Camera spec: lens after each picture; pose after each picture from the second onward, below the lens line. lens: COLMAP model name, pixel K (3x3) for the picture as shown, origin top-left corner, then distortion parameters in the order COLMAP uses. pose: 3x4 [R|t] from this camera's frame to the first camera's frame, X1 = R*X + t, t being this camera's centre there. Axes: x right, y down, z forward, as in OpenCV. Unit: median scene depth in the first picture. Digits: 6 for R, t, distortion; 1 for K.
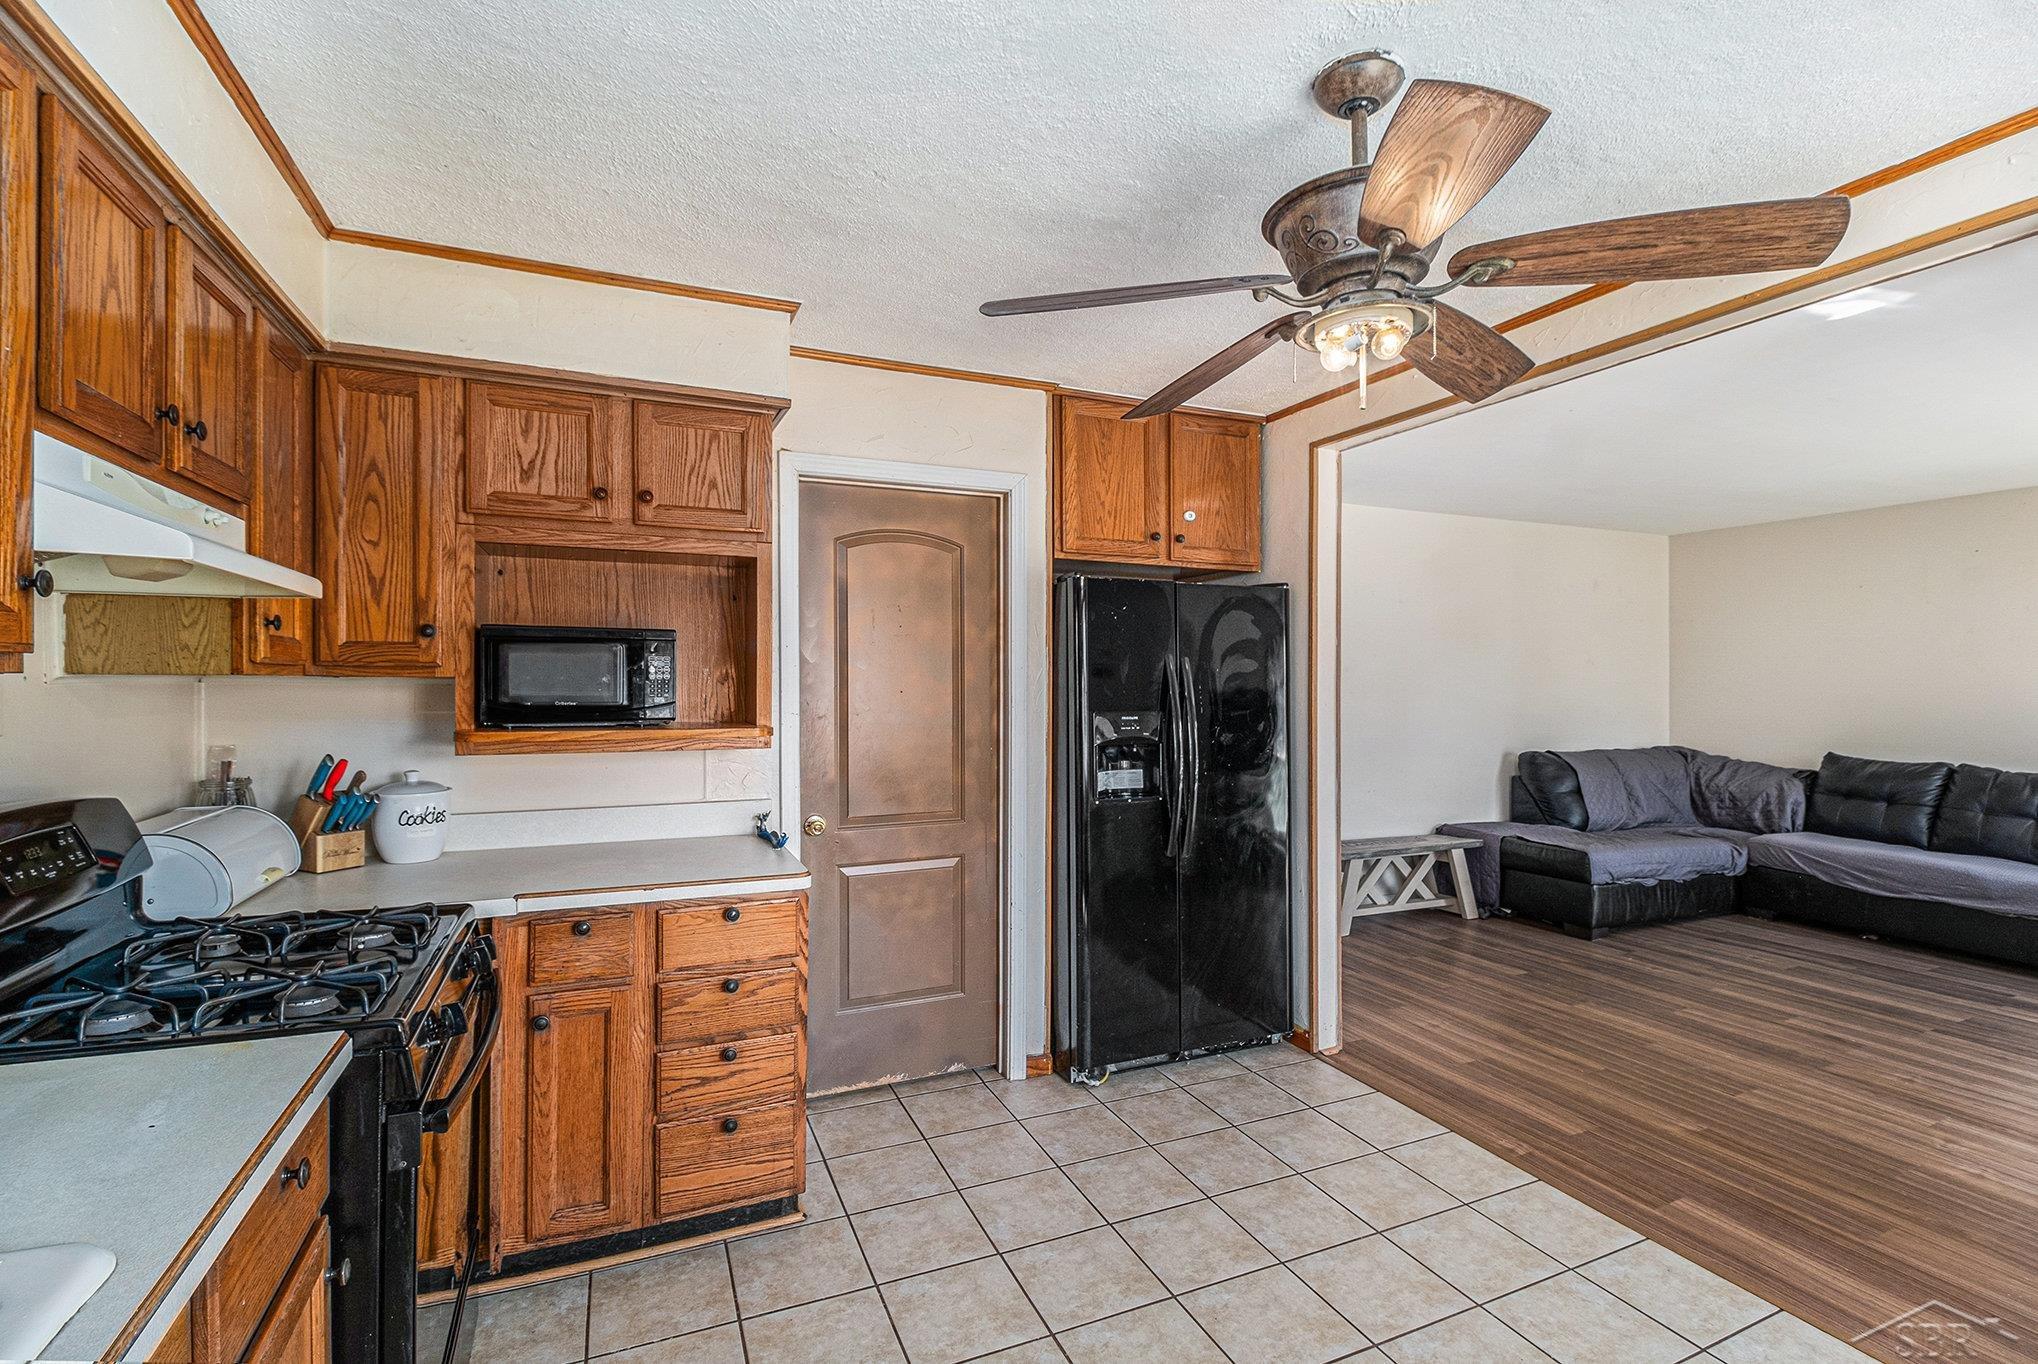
lens RADIAL K [[920.5, 0, 1038.5], [0, 920.5, 684.3], [0, 0, 1]] dist [-0.009293, -0.006582]
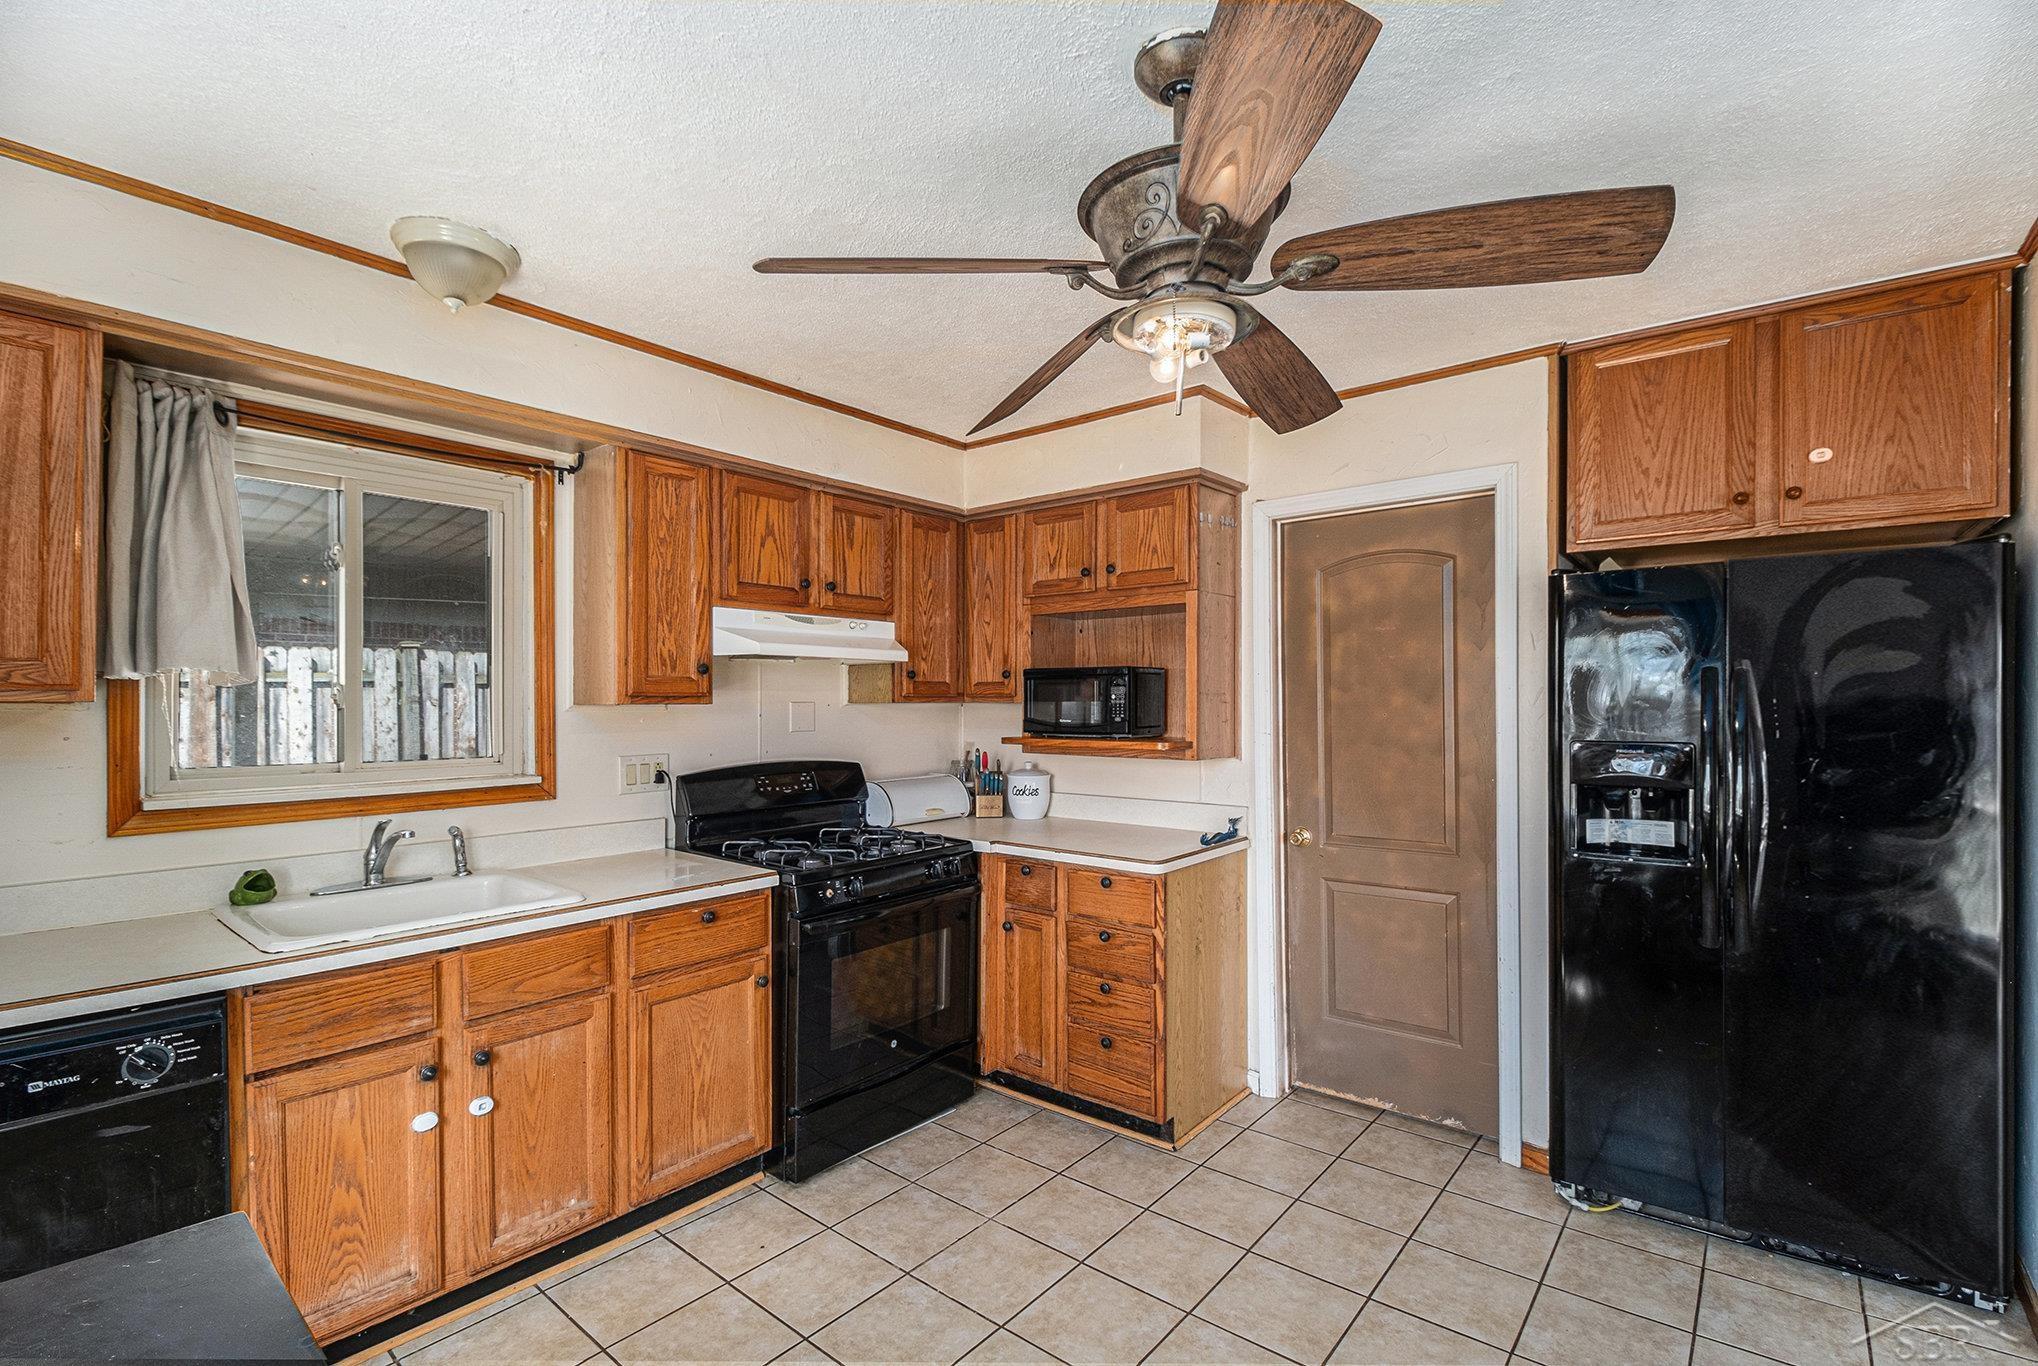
lens RADIAL K [[920.5, 0, 1044.2], [0, 920.5, 698.5], [0, 0, 1]] dist [-0.009293, -0.006582]
pose [[0.461882, -0.008778, -0.886898, 0.490992], [0.001630, 0.999958, -0.009048, -0.000584], [0.886940, 0.002733, 0.461877, 0.191423]]
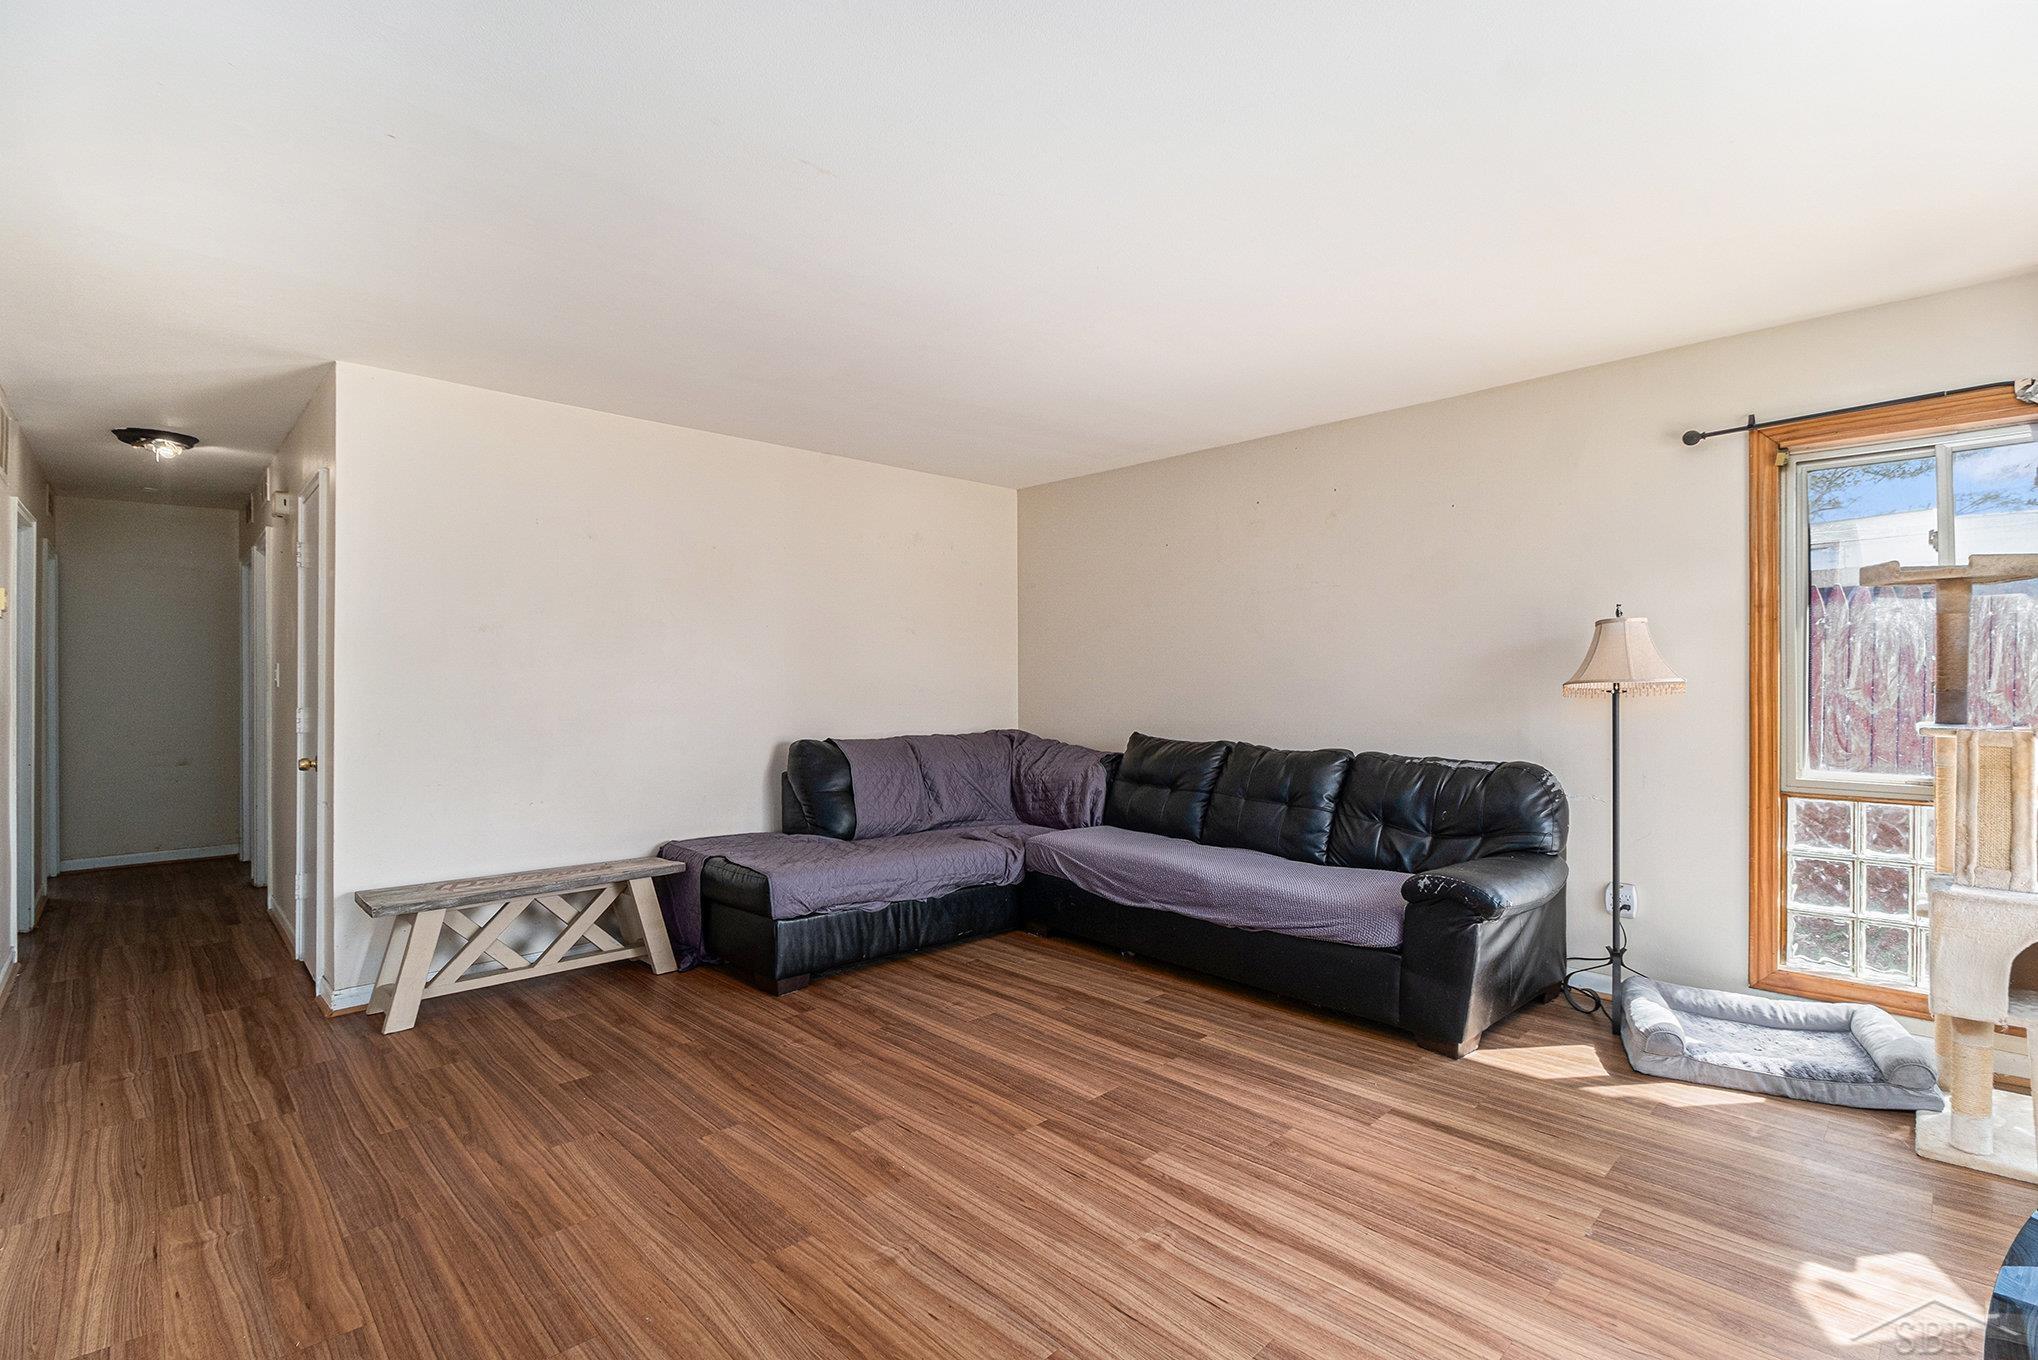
lens RADIAL K [[909.0, 0, 999.8], [0, 909.0, 682.4], [0, 0, 1]] dist [-0.002661, -0.009997]
pose [[0.944925, -0.008002, 0.327189, 0.743530], [0.007628, 0.999968, 0.002425, 0.038064], [-0.327198, 0.000204, 0.944956, 0.348605]]
